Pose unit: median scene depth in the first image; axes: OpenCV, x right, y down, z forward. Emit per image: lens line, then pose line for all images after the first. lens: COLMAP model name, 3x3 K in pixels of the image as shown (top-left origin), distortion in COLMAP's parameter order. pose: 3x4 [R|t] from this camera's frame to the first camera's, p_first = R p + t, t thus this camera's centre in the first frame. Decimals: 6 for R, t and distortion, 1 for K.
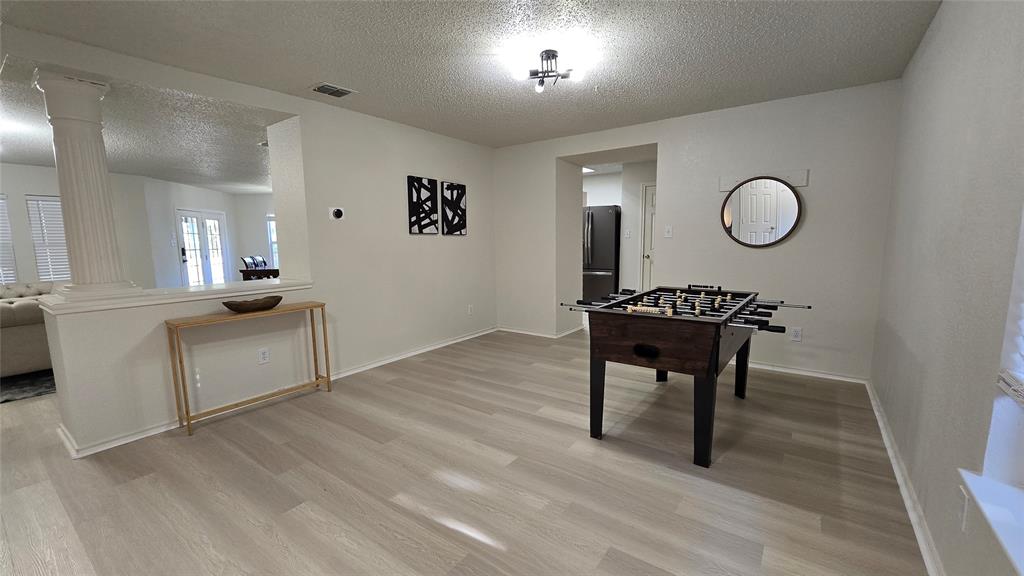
lens RADIAL K [[419.0, 0, 508.0], [0, 419.0, 291.3], [0, 0, 1]] dist [-0.008618, 0.000417]
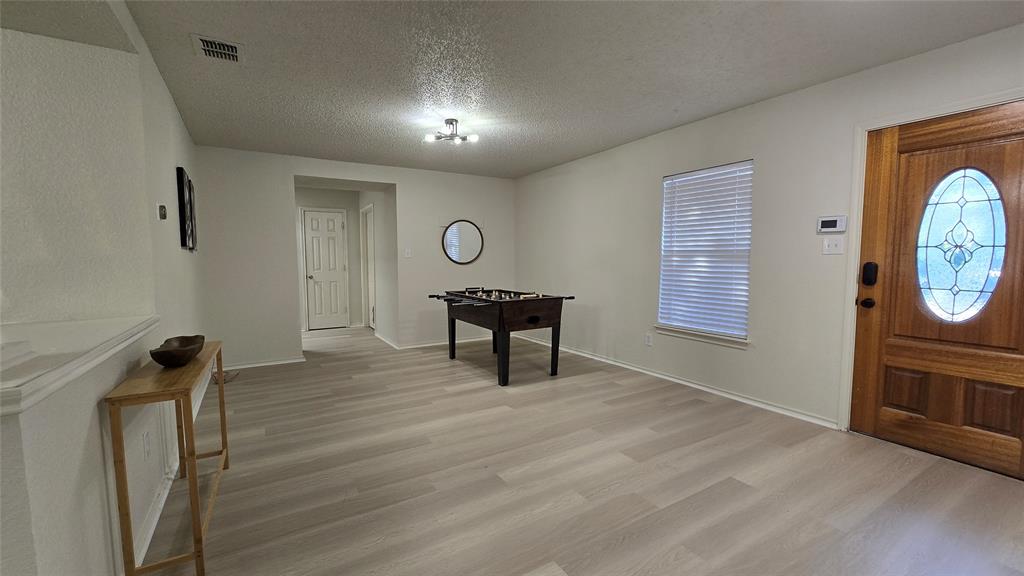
lens RADIAL K [[419.0, 0, 508.0], [0, 419.0, 291.3], [0, 0, 1]] dist [-0.008618, 0.000417]
pose [[0.387982, -0.061849, 0.919589, -0.854525], [0.119524, 0.992697, 0.016338, -0.010007], [-0.913884, 0.103574, 0.392541, 0.261167]]
